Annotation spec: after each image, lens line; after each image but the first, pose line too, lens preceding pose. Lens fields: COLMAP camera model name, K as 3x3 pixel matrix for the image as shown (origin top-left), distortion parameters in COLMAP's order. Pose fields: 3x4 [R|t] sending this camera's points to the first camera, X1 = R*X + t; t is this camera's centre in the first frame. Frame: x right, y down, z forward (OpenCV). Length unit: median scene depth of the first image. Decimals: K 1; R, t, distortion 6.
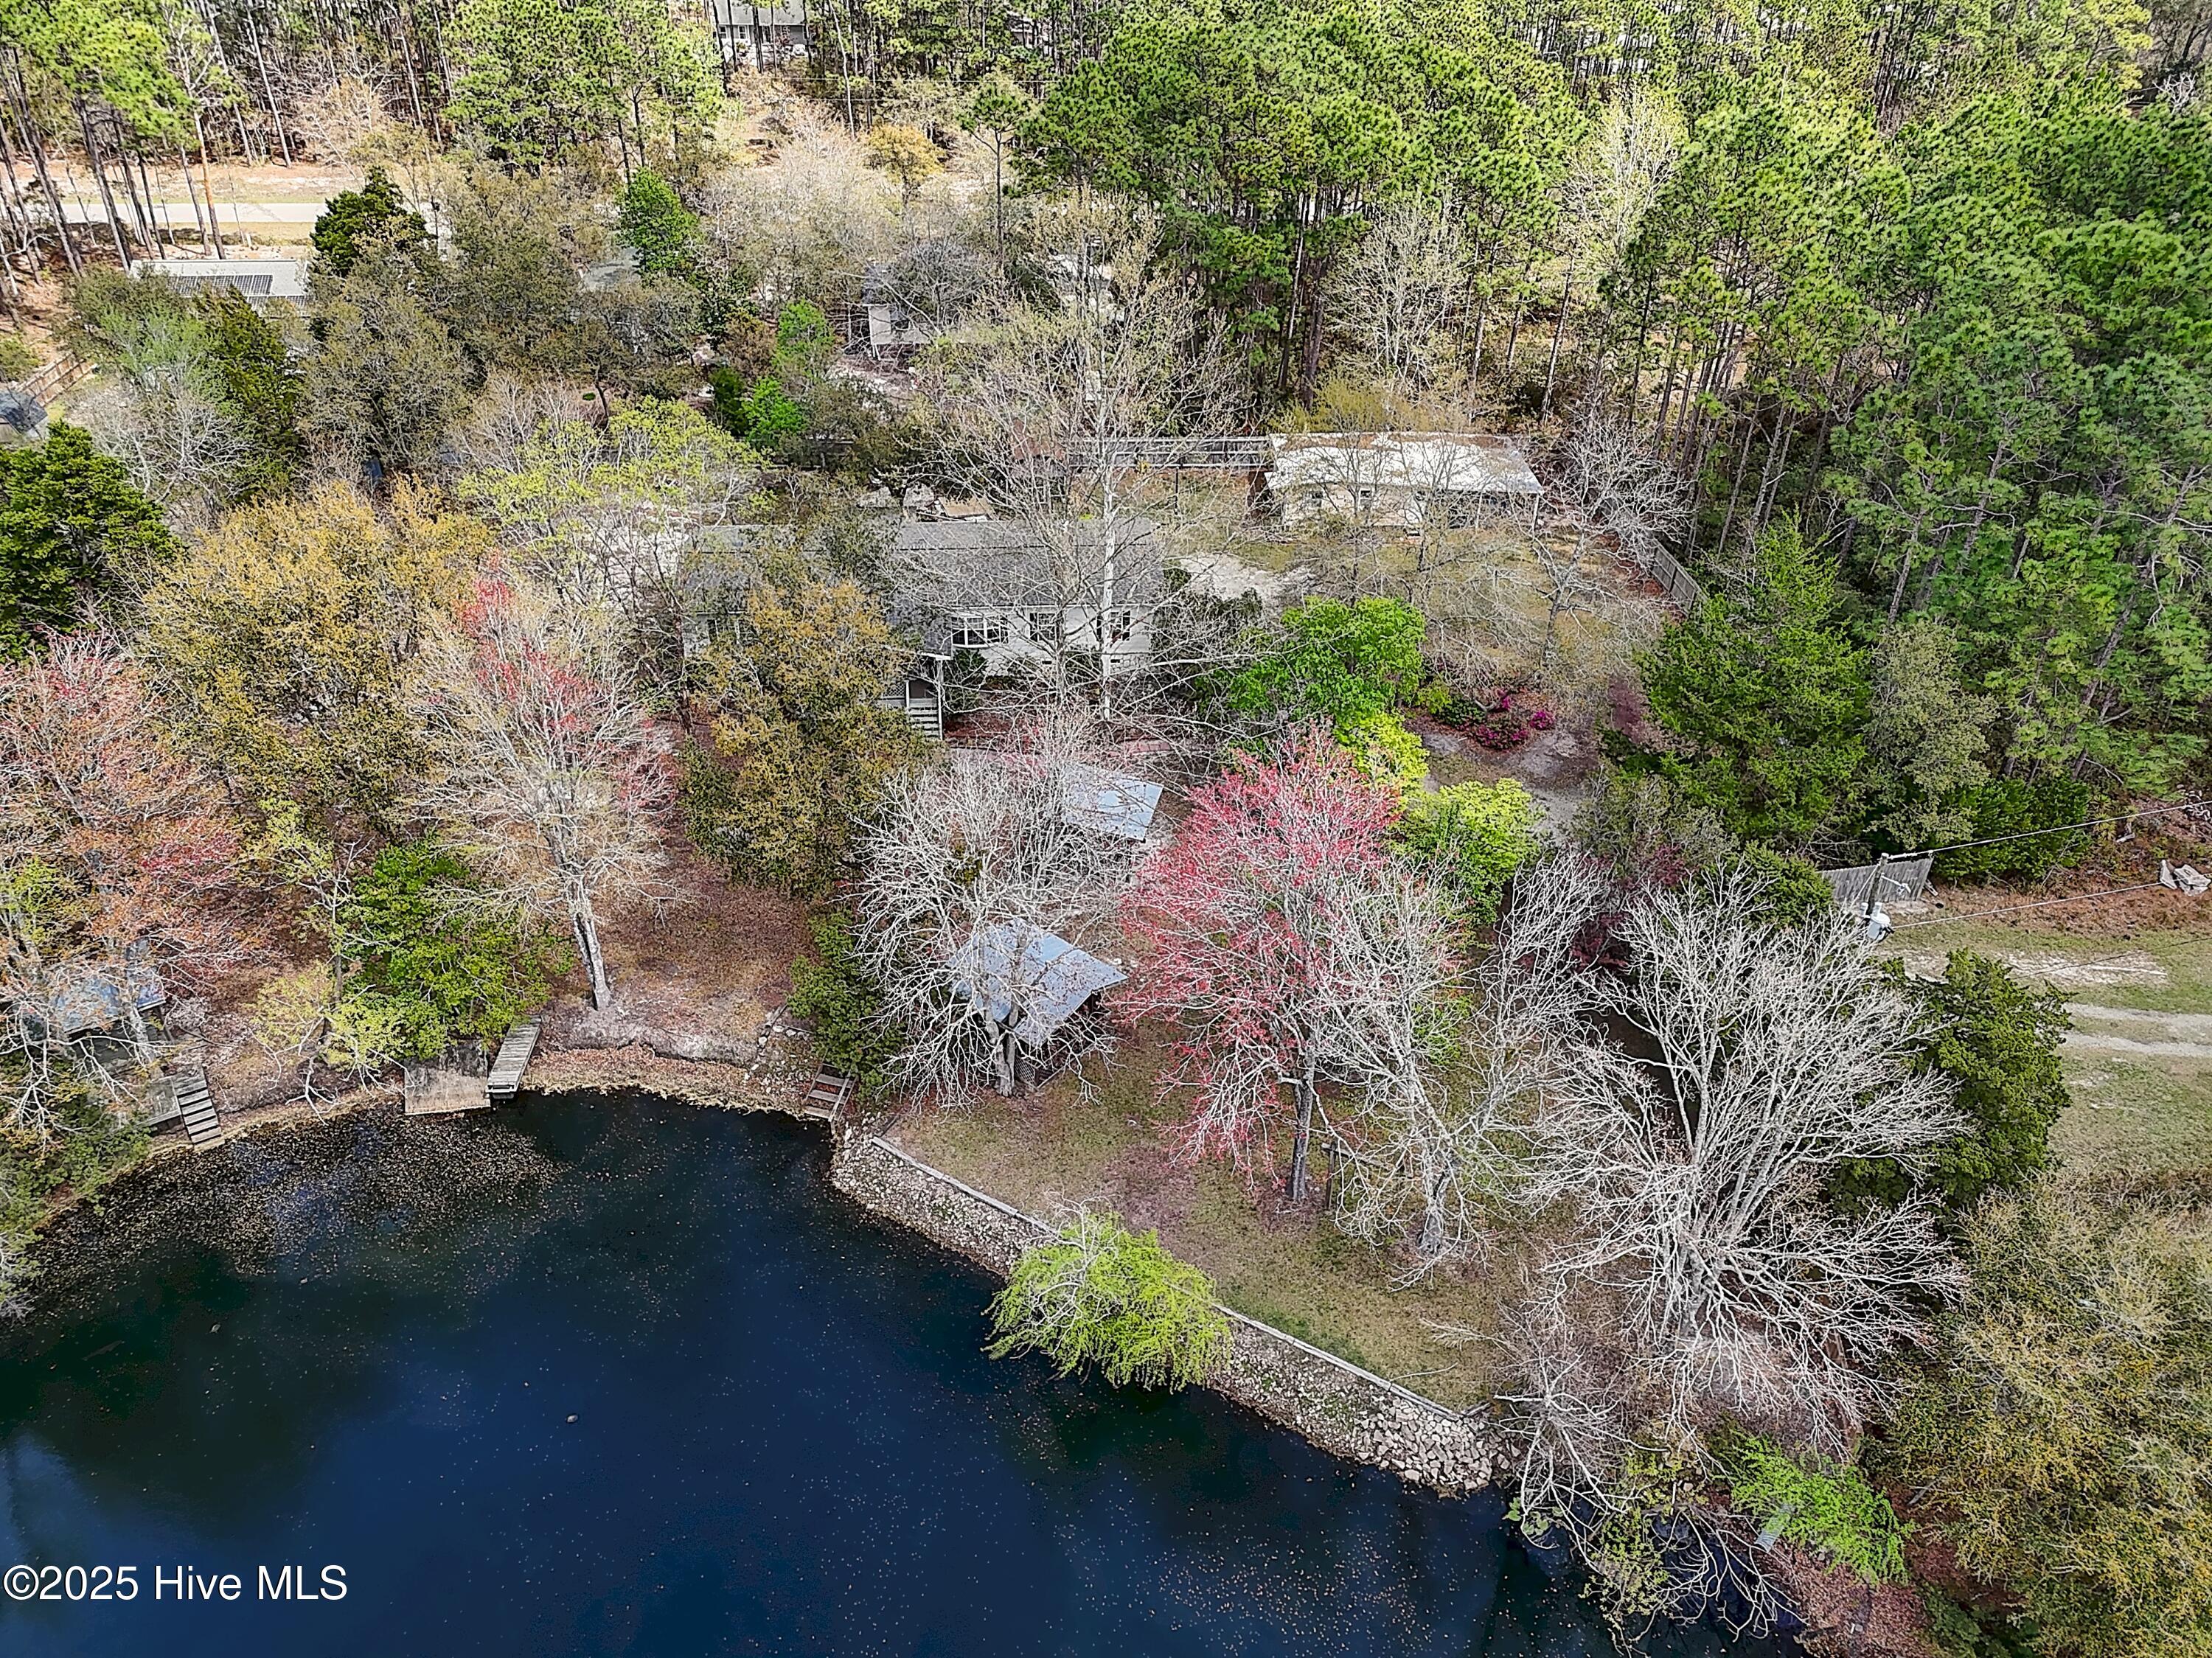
lens RADIAL K [[1610.4, 0, 1106.0], [0, 1610.4, 829.0], [0, 0, 1]] dist [0.114594, -0.141330]
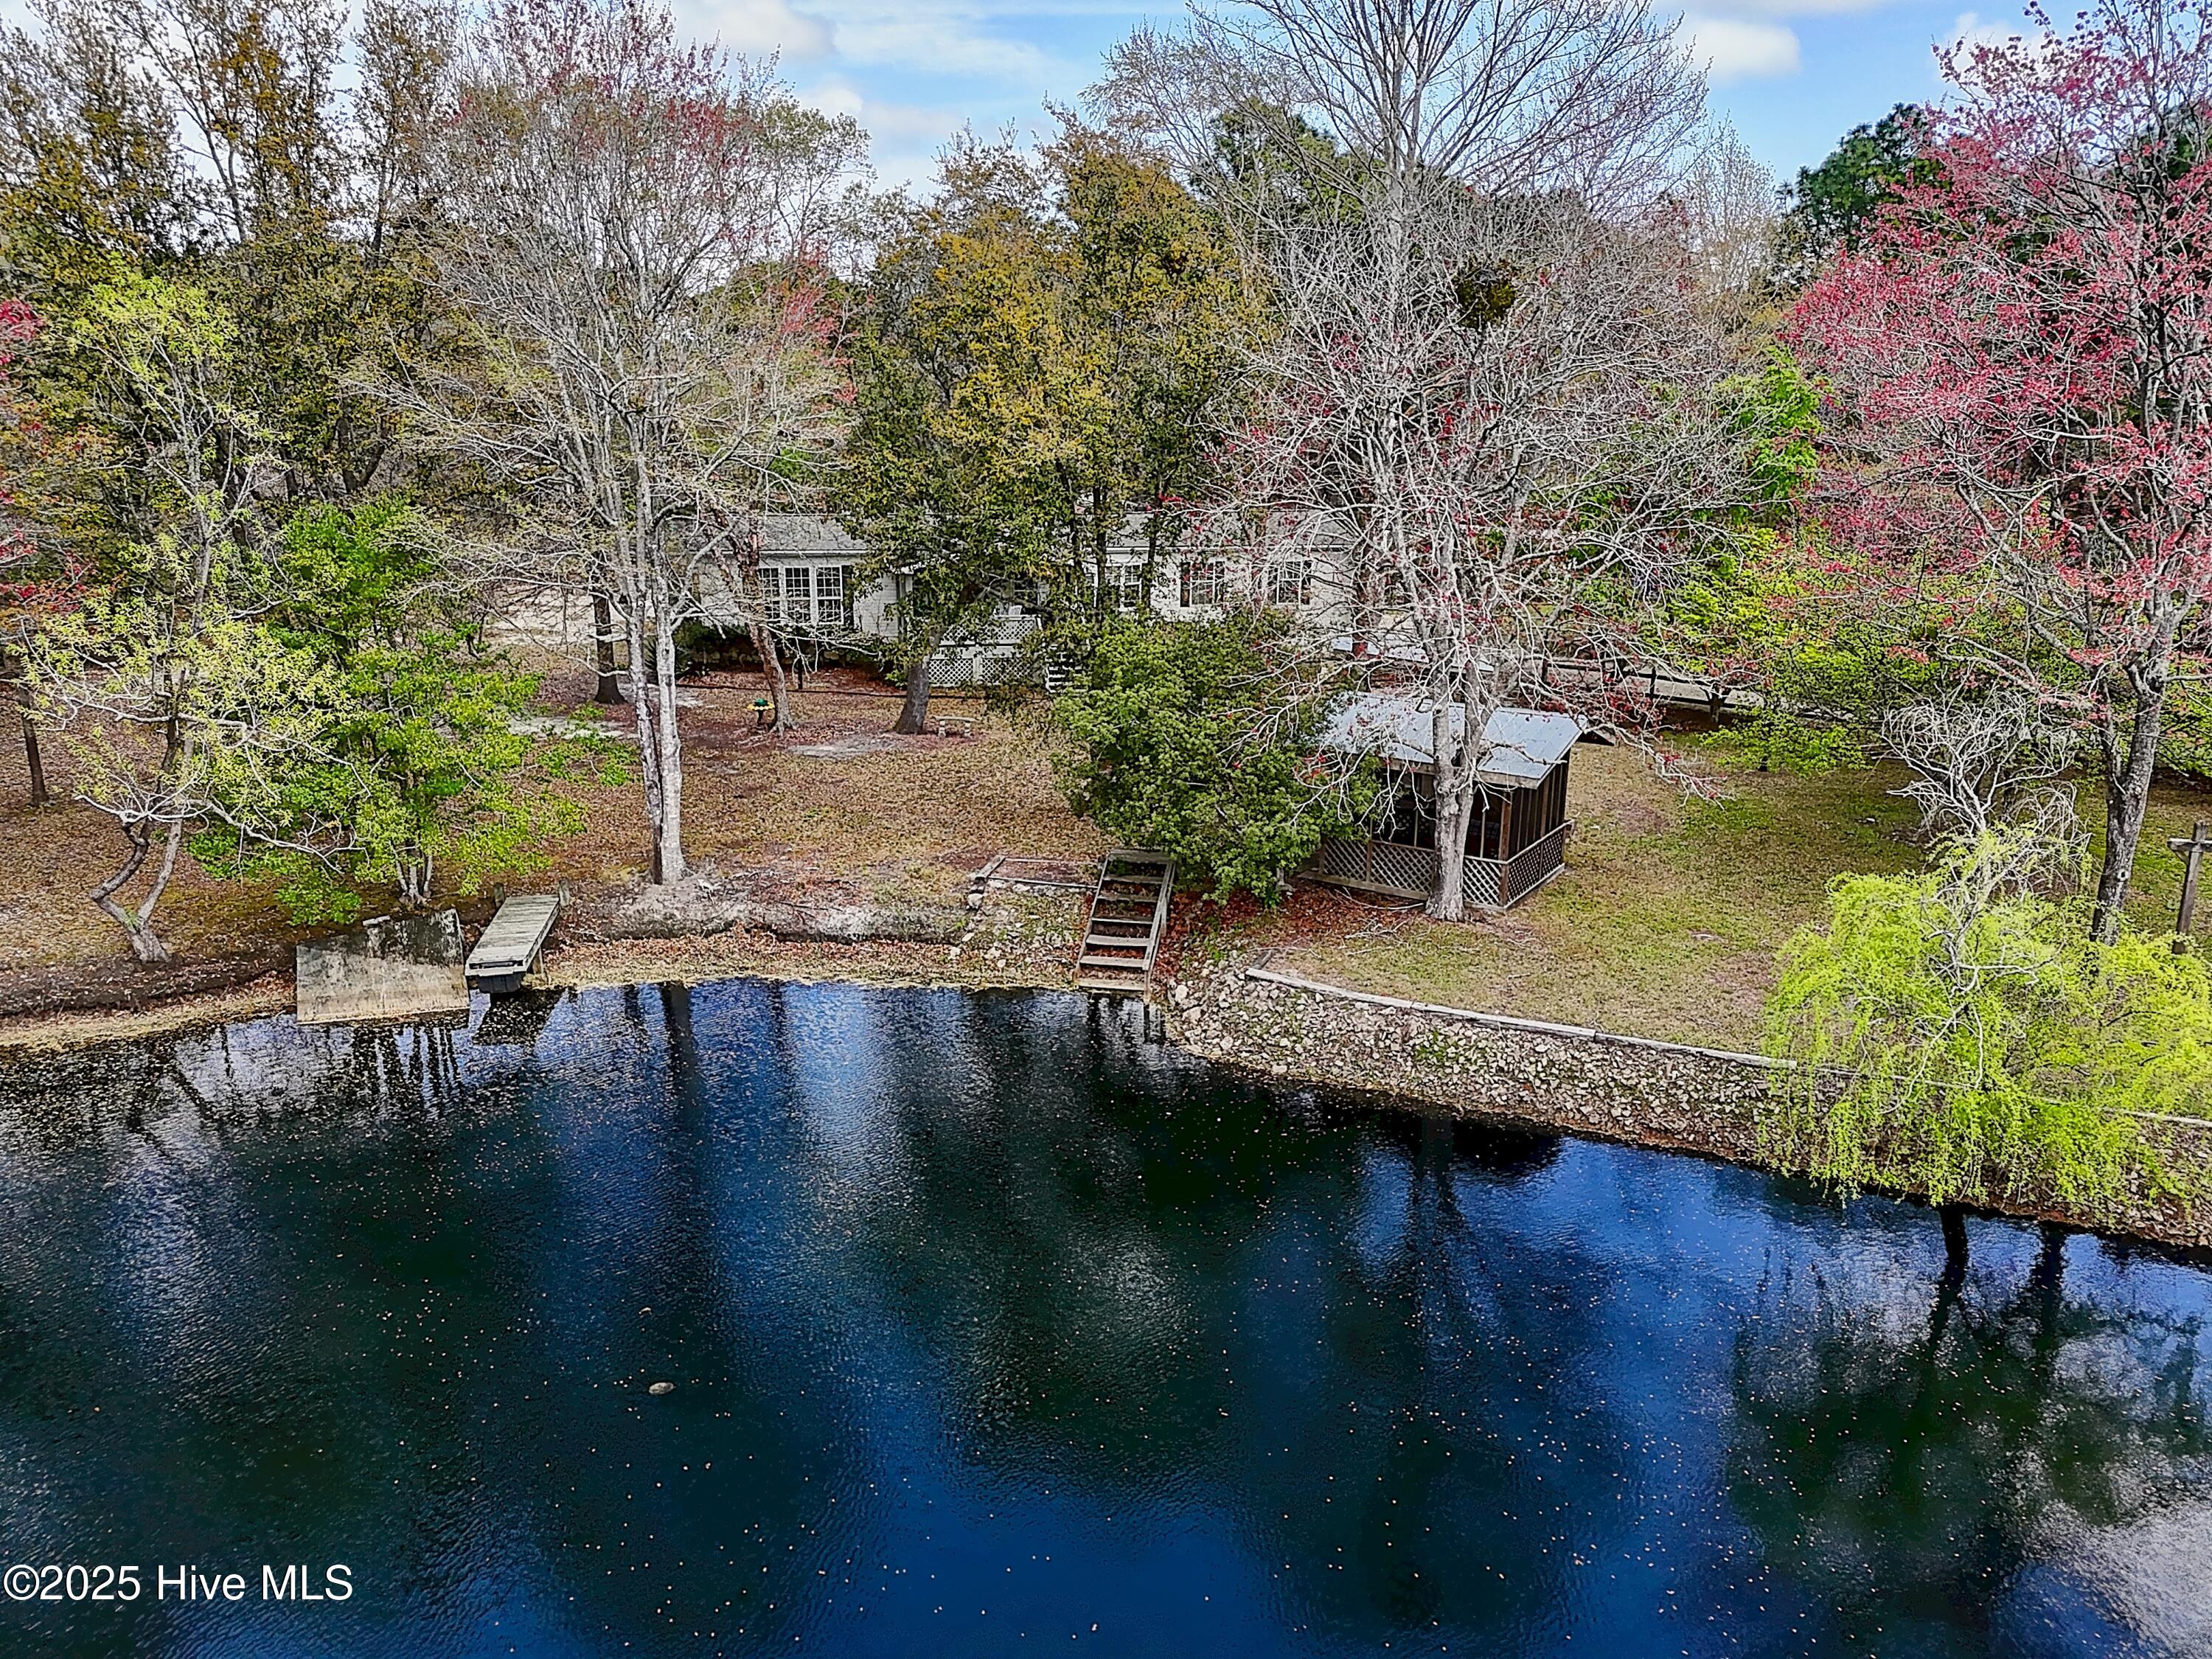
lens RADIAL K [[1610.5, 0, 1106.0], [0, 1610.5, 829.5], [0, 0, 1]] dist [0.114594, -0.141330]
pose [[0.992199, -0.039898, 0.118104, -0.232952], [0.077973, 0.937823, -0.338242, 0.300631], [-0.097265, 0.344812, 0.933619, 0.474100]]
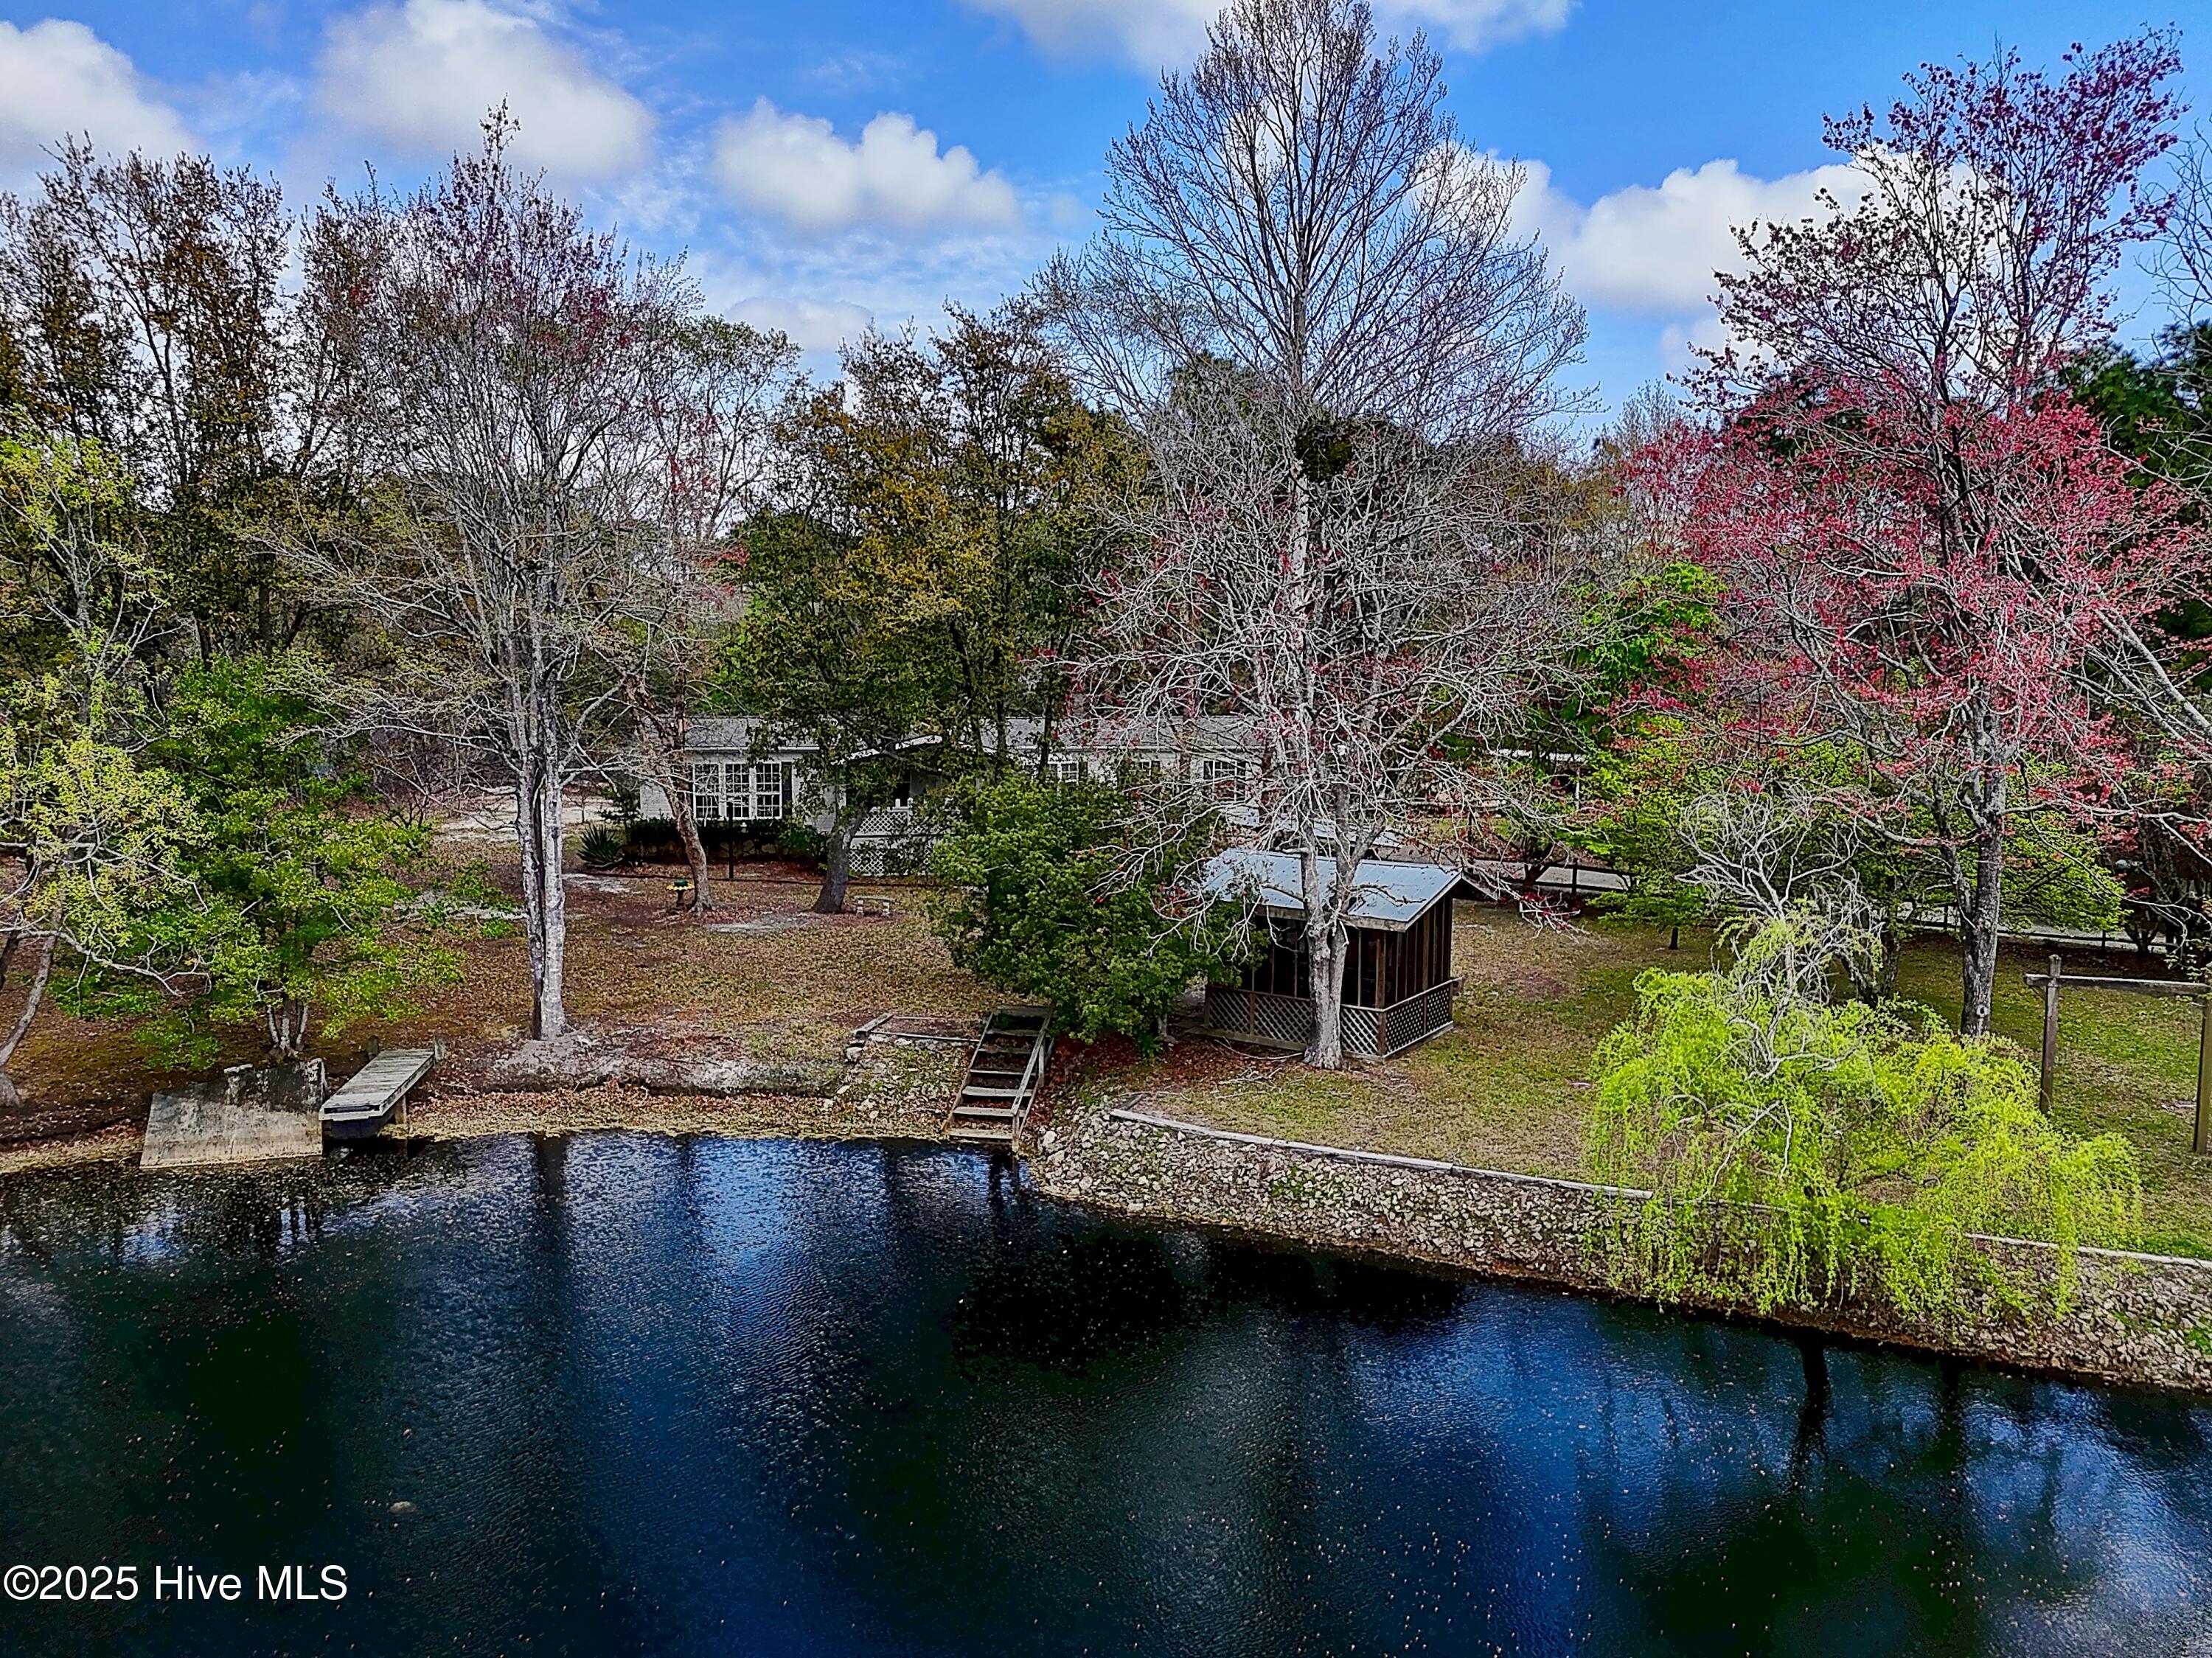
lens RADIAL K [[1615.2, 0, 1110.3], [0, 1615.2, 837.0], [0, 0, 1]] dist [0.082404, -0.079984]
pose [[0.992516, -0.019756, 0.120503, -0.191620], [0.075182, 0.876480, -0.475532, 0.335816], [-0.096224, 0.481033, 0.871406, 0.482384]]
